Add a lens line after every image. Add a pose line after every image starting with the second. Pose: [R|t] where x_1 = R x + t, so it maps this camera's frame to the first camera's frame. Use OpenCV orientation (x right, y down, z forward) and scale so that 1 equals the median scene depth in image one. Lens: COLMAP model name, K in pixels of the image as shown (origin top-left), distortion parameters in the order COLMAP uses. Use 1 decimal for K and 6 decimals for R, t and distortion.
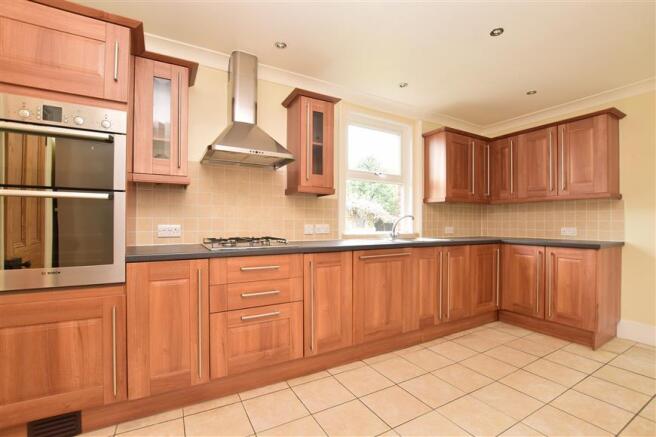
lens RADIAL K [[292.4, 0, 331.8], [0, 292.4, 221.3], [0, 0, 1]] dist [-0.029573, 0.001894]
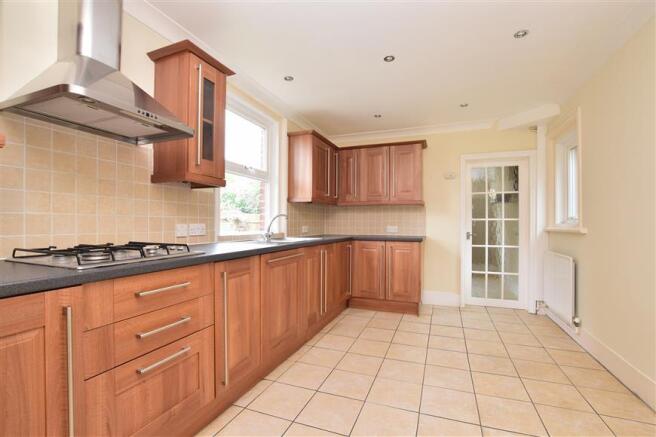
lens RADIAL K [[292.4, 0, 330.7], [0, 292.4, 221.4], [0, 0, 1]] dist [-0.029573, 0.001894]
pose [[0.775208, 0.002763, 0.631700, -0.266407], [-0.004336, 0.999990, 0.000947, 0.001730], [-0.631691, -0.003474, 0.775213, 0.177976]]
